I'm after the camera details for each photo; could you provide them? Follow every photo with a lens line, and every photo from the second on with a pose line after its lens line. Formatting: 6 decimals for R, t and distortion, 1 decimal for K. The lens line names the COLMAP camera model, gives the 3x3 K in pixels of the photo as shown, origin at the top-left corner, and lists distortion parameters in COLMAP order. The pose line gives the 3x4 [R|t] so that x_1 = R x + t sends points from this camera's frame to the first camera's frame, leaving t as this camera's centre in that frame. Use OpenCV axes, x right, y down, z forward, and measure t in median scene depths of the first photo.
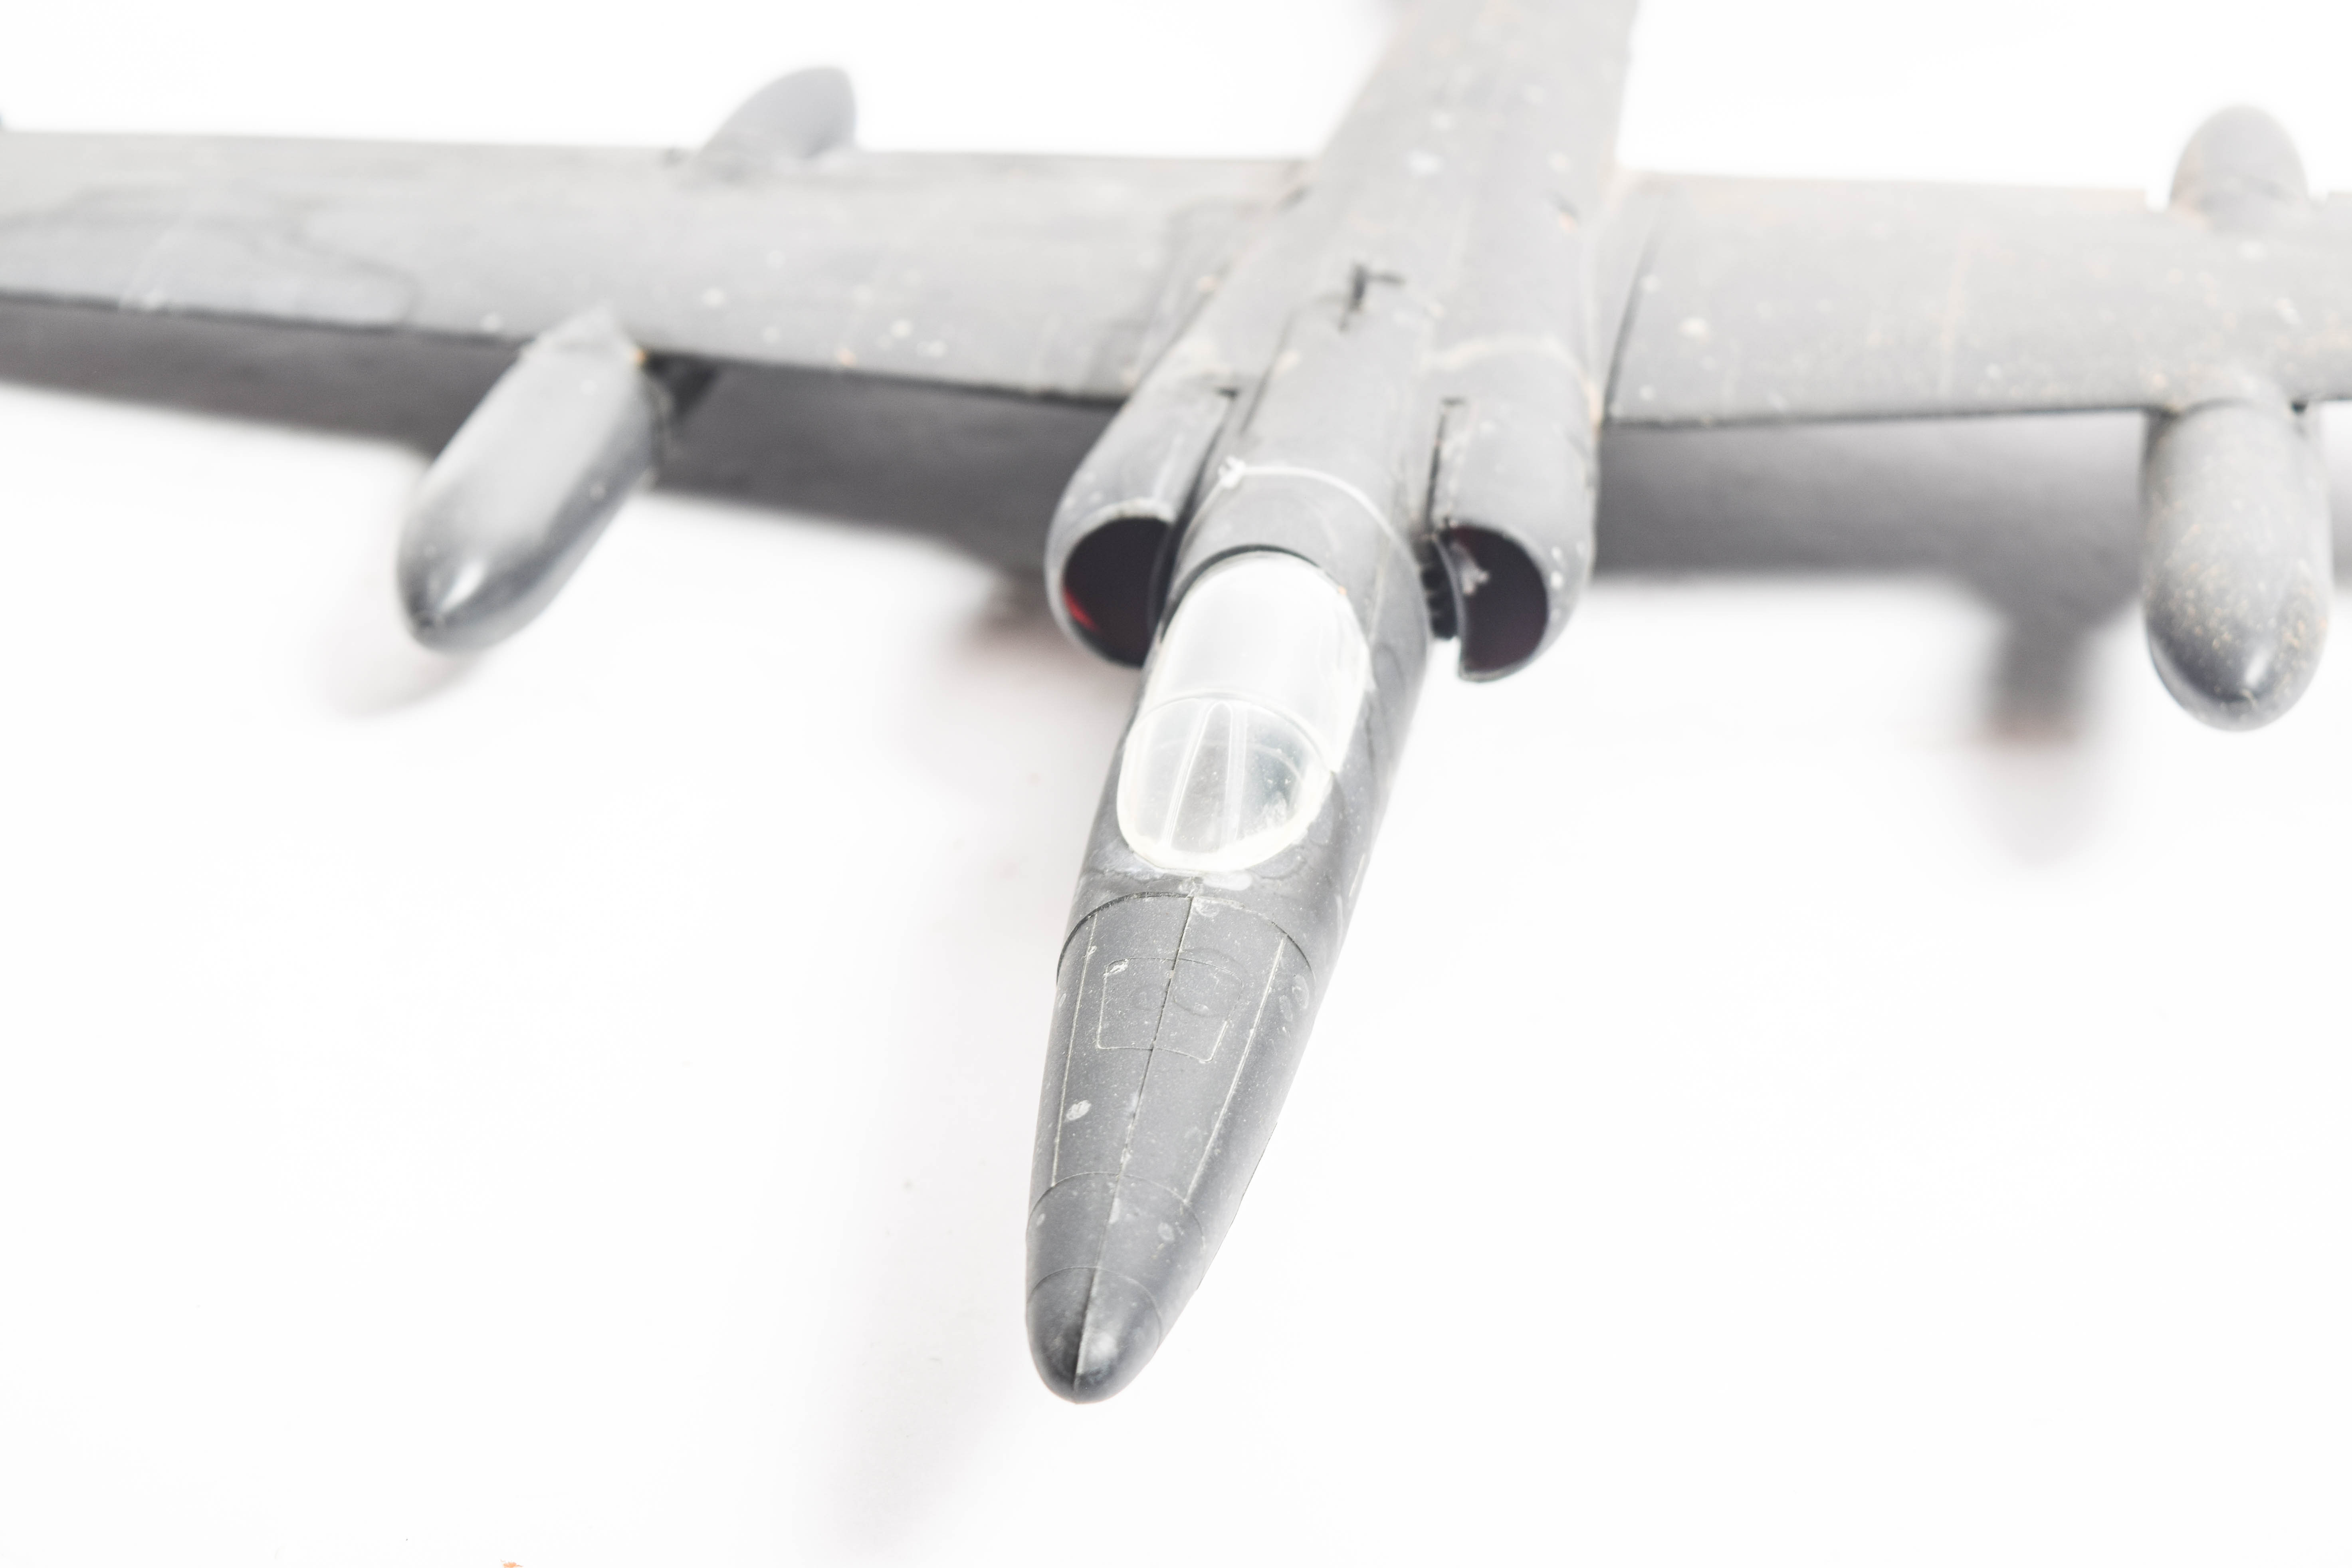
lens RADIAL K [[5245.8, 0, 1179.3], [0, 5245.8, 786.6], [0, 0, 1]] dist [-0.081390, 0.000000]
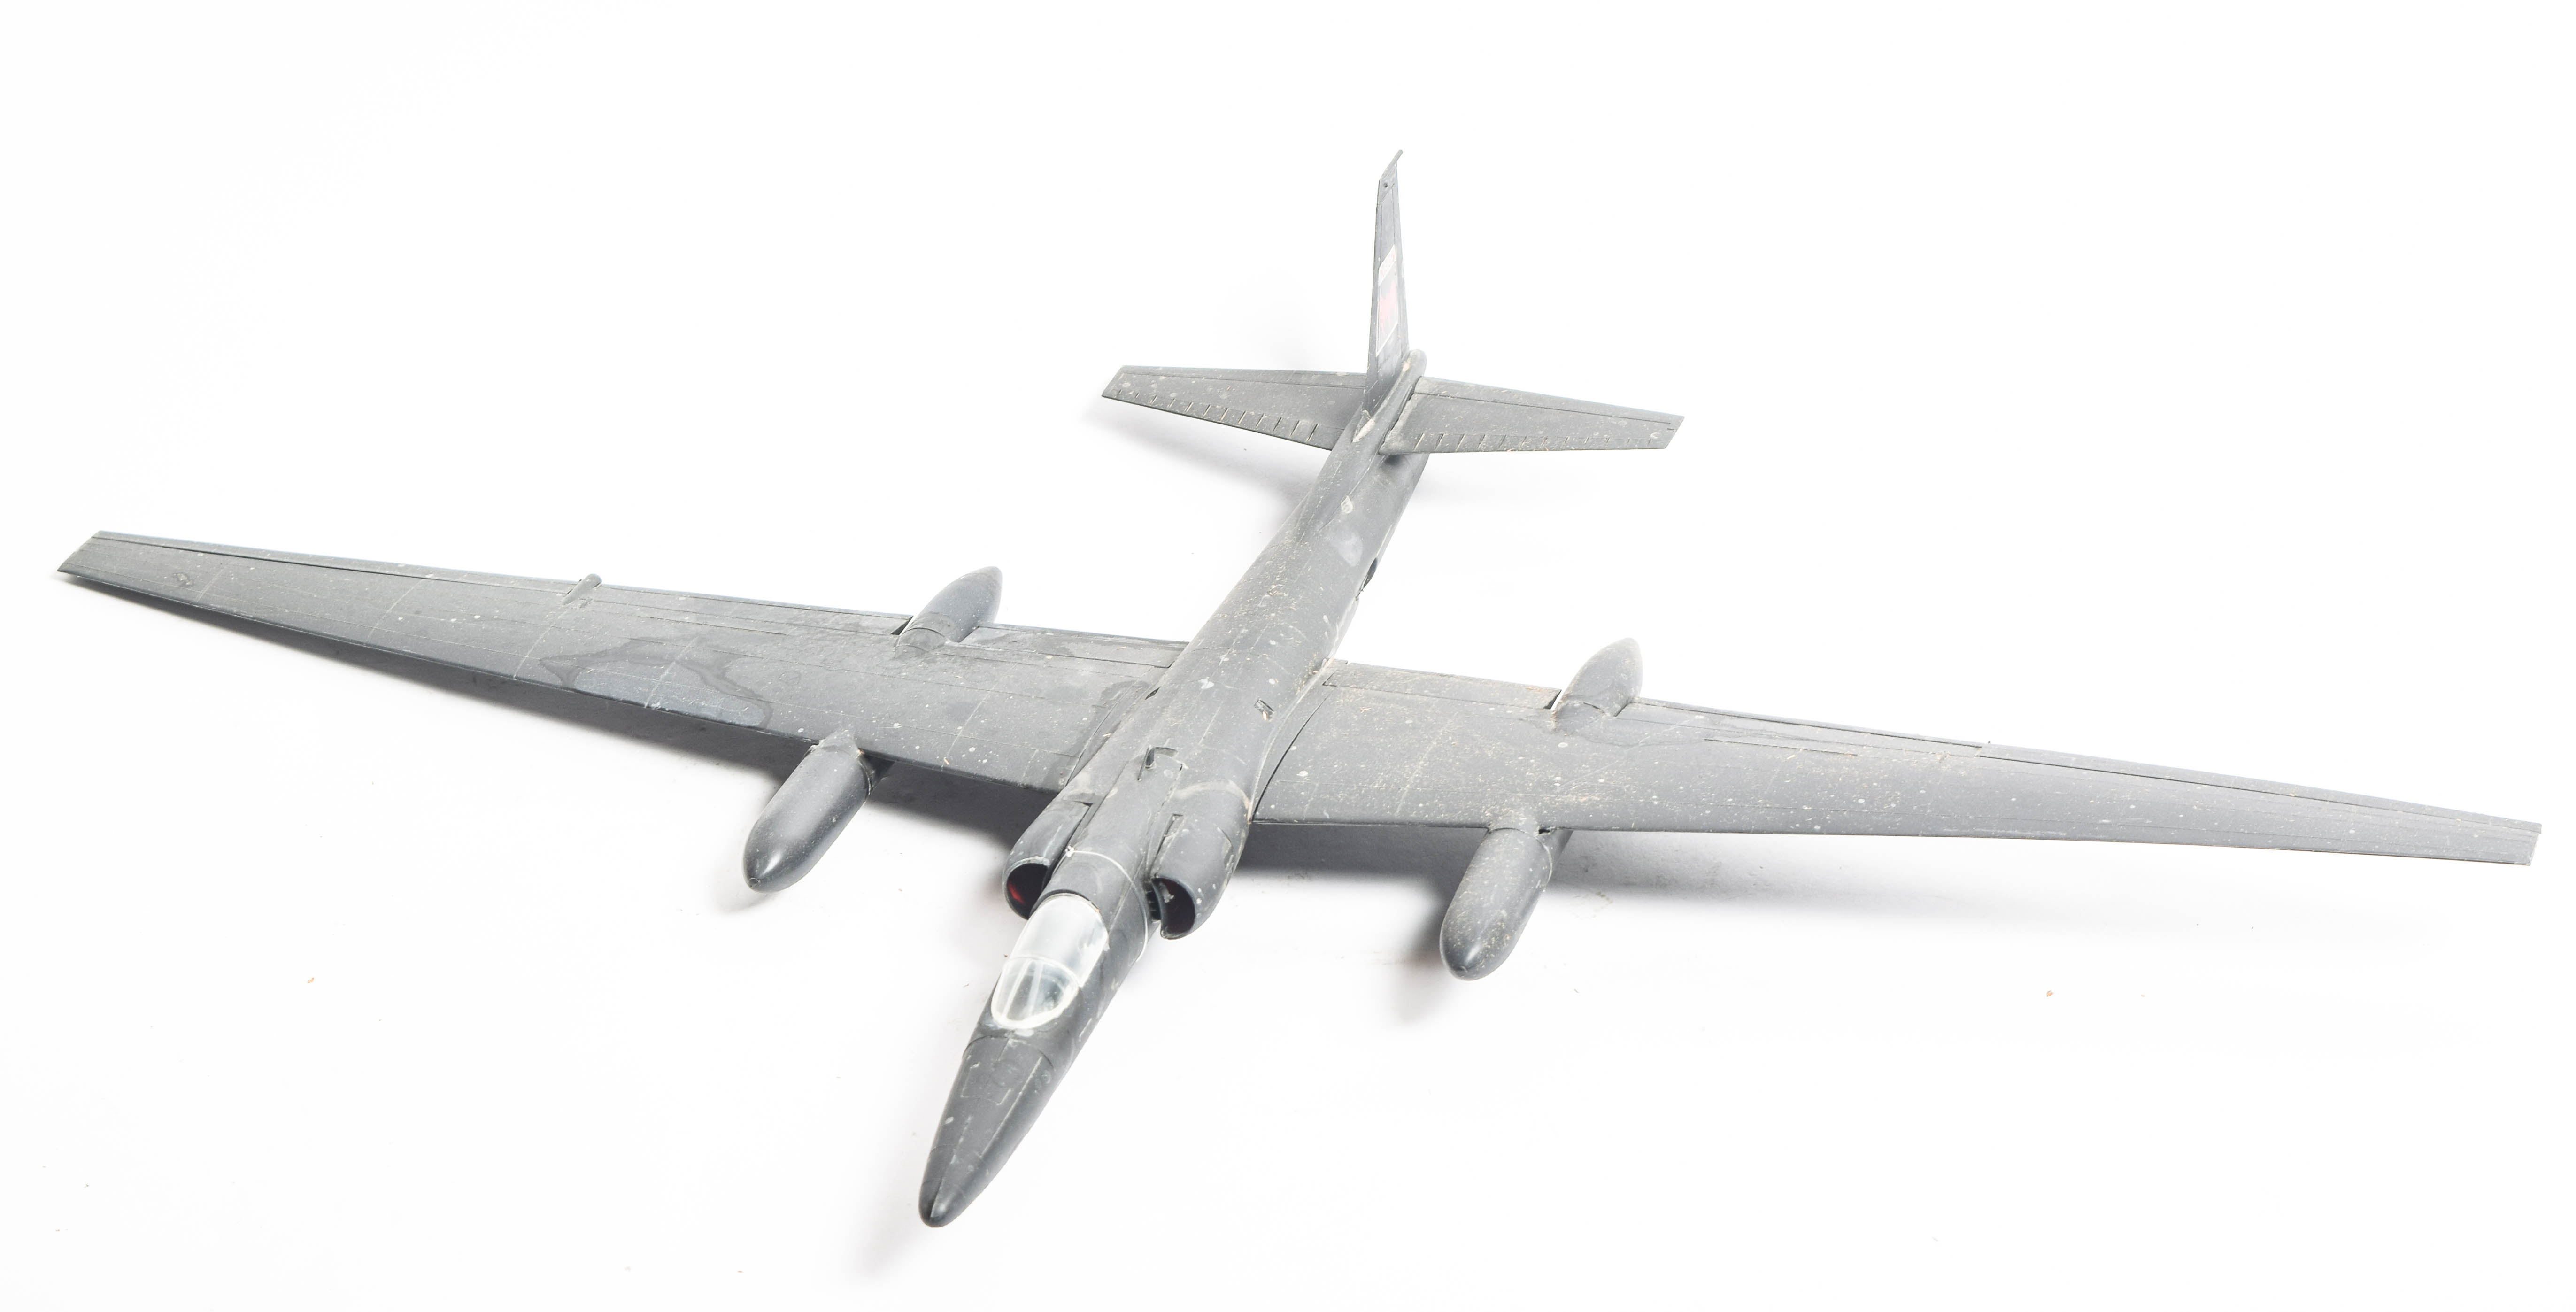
lens RADIAL K [[5277.2, 0, 1285.9], [0, 5277.2, 652.8], [0, 0, 1]] dist [-0.098130, 0.000000]
pose [[0.993665, 0.052013, -0.099626, 0.331113], [-0.049308, 0.998350, 0.029423, -0.216412], [0.100992, -0.024325, 0.994590, -1.368603]]
